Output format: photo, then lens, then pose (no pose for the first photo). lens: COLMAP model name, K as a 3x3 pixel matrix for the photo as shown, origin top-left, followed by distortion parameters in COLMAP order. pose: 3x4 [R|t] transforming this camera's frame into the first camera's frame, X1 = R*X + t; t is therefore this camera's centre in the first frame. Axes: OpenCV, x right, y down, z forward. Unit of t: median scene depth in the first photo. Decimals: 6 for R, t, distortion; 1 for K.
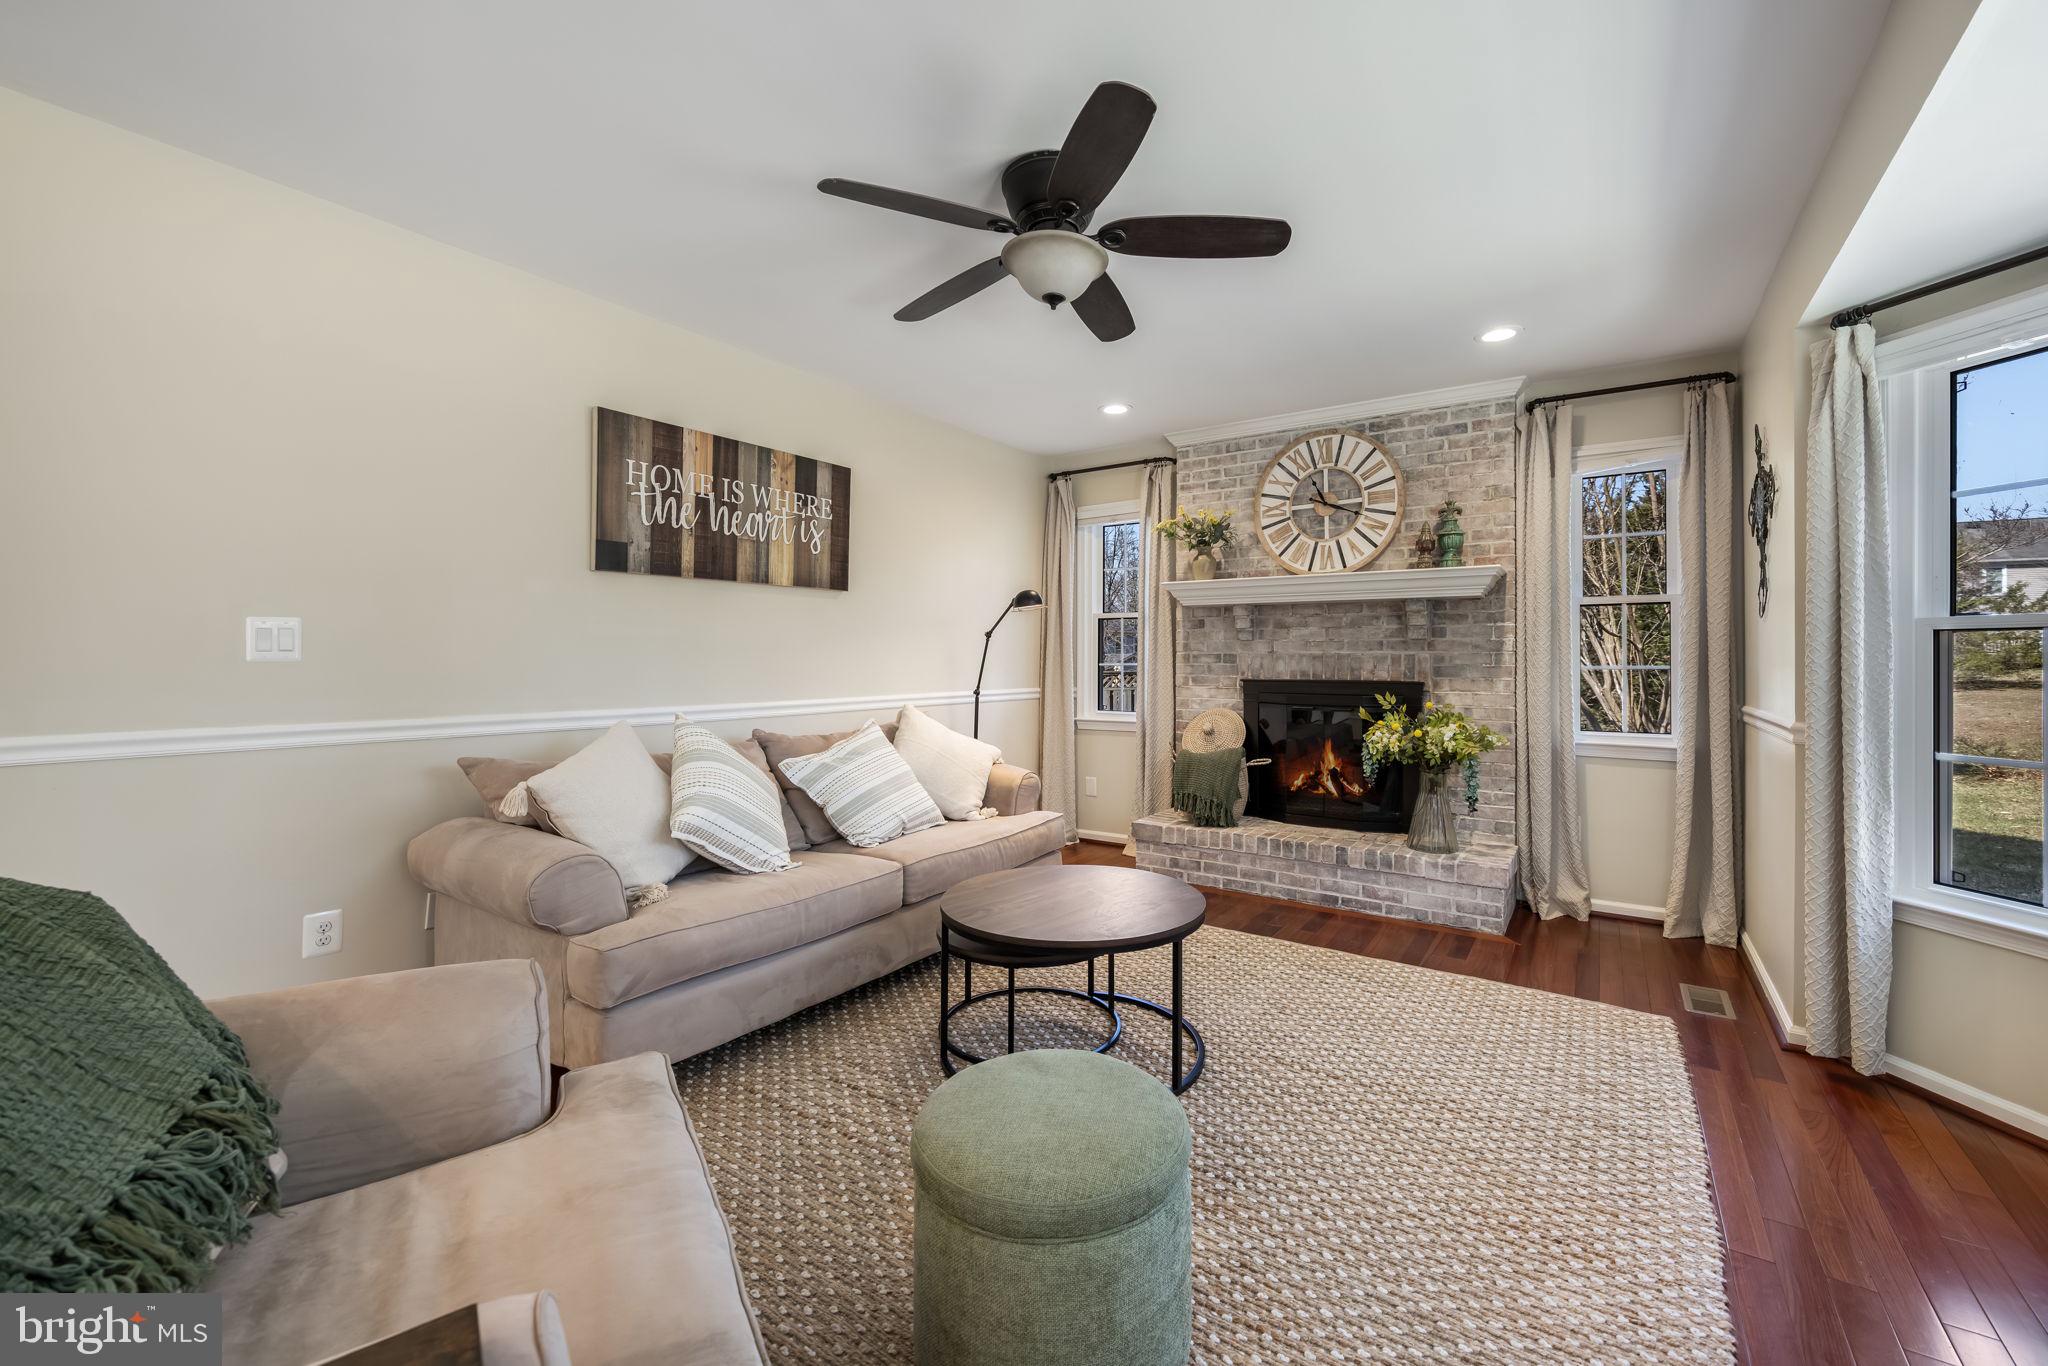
lens RADIAL K [[833.9, 0, 1028.6], [0, 833.9, 658.1], [0, 0, 1]] dist [-0.000653, -0.000036]
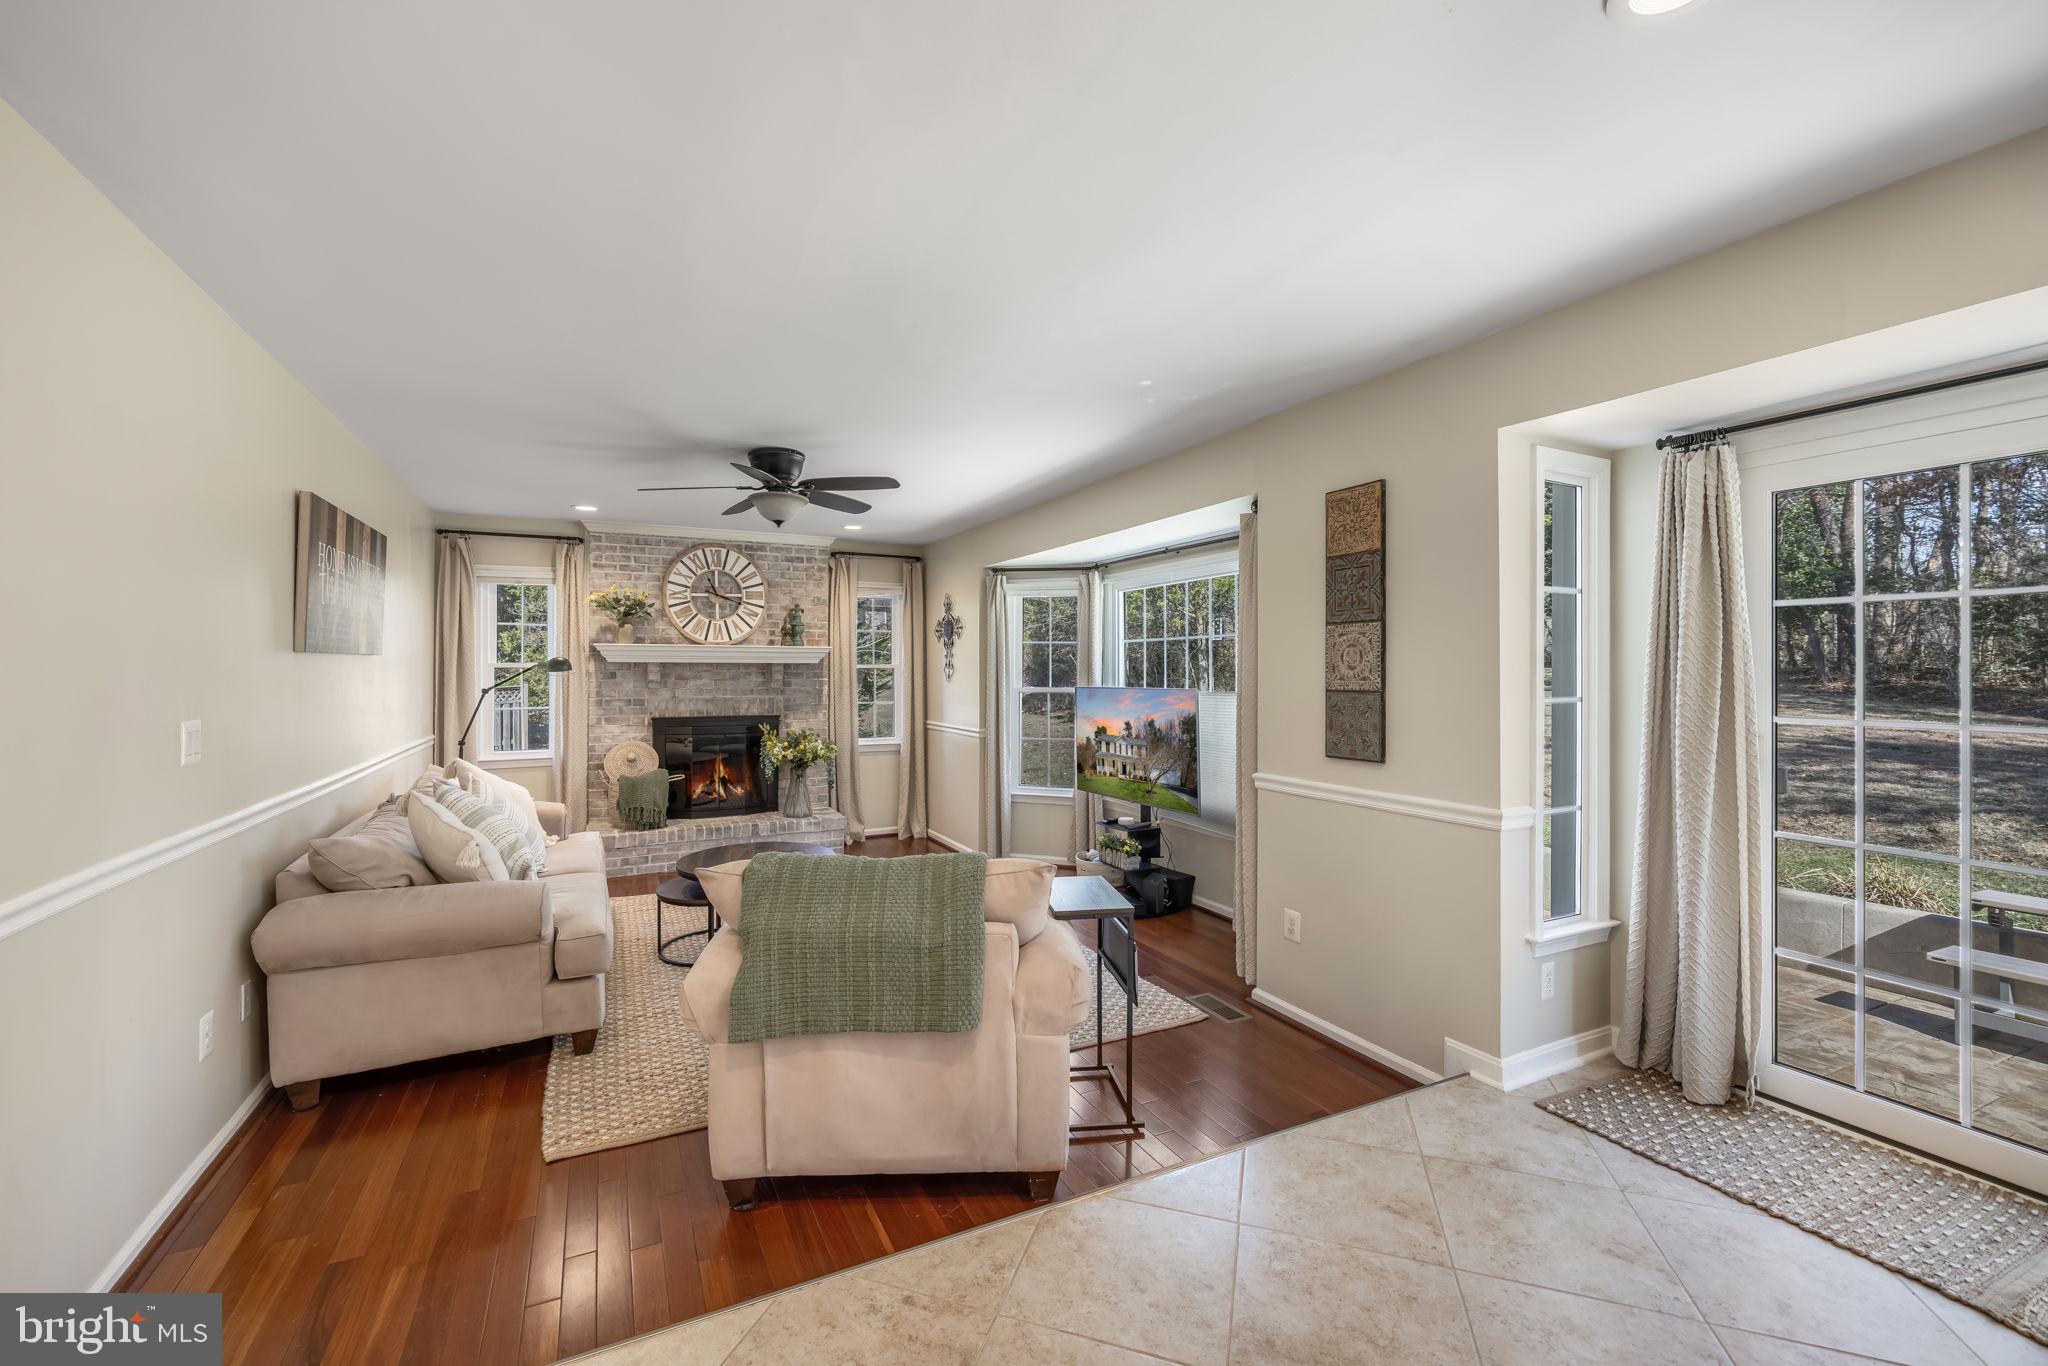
lens RADIAL K [[840.2, 0, 1024.0], [0, 840.2, 683.0], [0, 0, 1]] dist [0.000016, 0.000027]
pose [[0.497664, -0.015470, 0.867232, -0.658765], [-0.000293, 0.999838, 0.018004, -0.059122], [-0.867370, -0.009215, 0.497579, -0.196017]]
